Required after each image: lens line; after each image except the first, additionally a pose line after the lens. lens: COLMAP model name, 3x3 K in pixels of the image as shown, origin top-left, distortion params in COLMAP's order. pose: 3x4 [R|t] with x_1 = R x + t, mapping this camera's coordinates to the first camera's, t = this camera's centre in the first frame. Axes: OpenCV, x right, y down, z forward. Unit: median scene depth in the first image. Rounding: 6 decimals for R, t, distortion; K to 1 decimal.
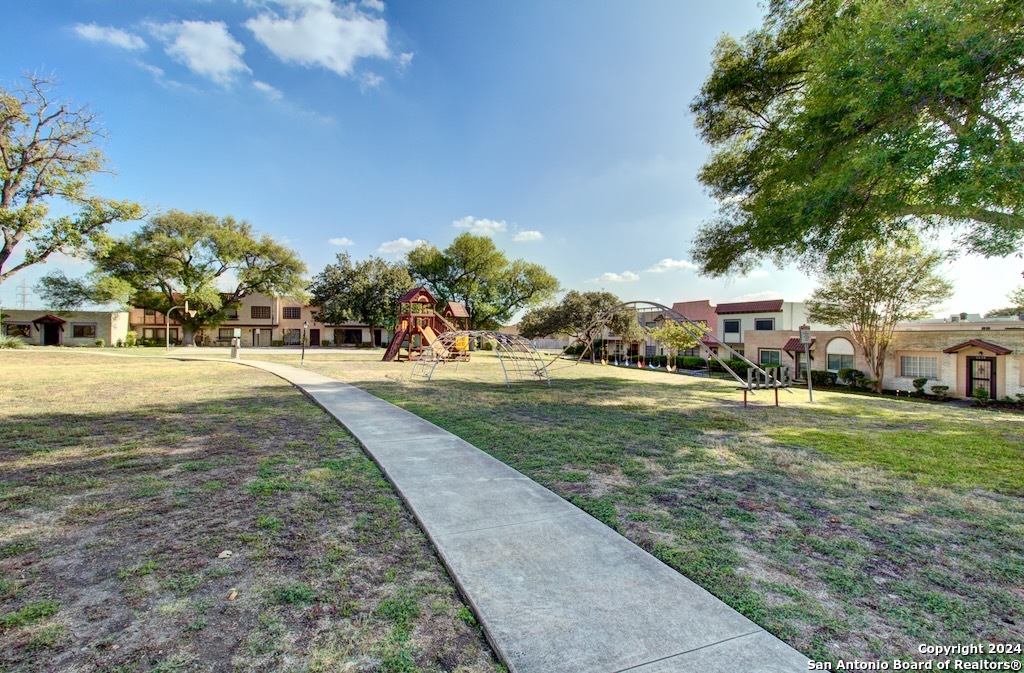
lens RADIAL K [[464.6, 0, 512.0], [0, 464.6, 336.5], [0, 0, 1]] dist [-0.027735, 0.017487]
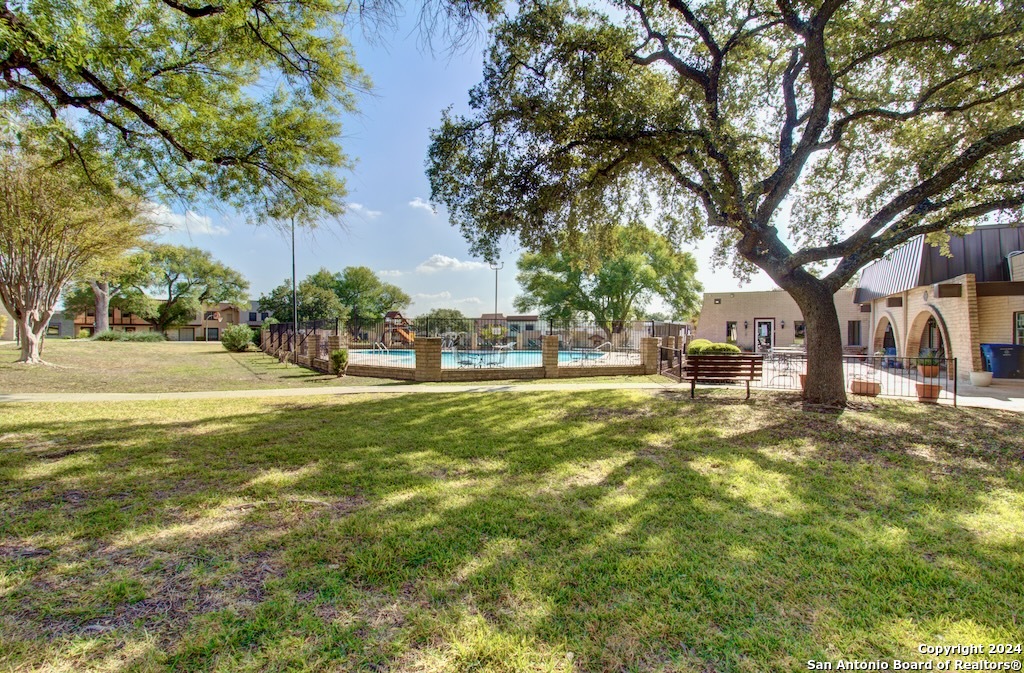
lens RADIAL K [[464.6, 0, 512.0], [0, 464.6, 336.5], [0, 0, 1]] dist [-0.027735, 0.017487]
pose [[0.883436, -0.004318, 0.468532, -0.463425], [0.001992, 0.999983, 0.005459, 0.003161], [-0.468548, -0.003889, 0.883430, -0.741996]]
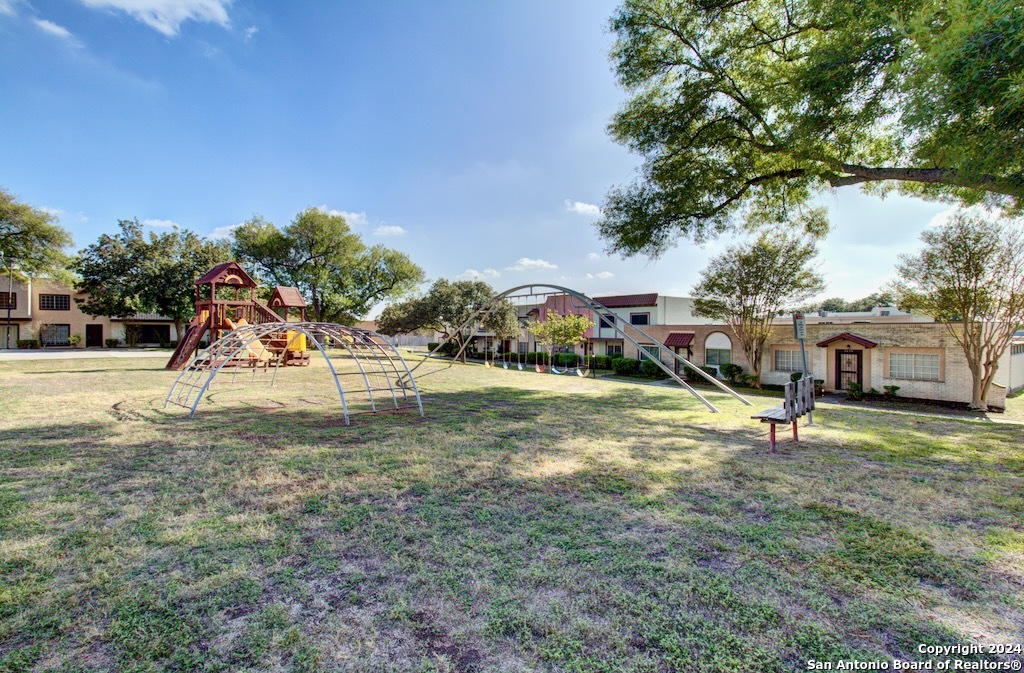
lens RADIAL K [[464.6, 0, 512.0], [0, 464.6, 336.5], [0, 0, 1]] dist [-0.027735, 0.017487]
pose [[0.957704, -0.007250, 0.287664, 0.007199], [0.004888, 0.999948, 0.008926, 0.000841], [-0.287713, -0.007143, 0.957690, 0.136254]]
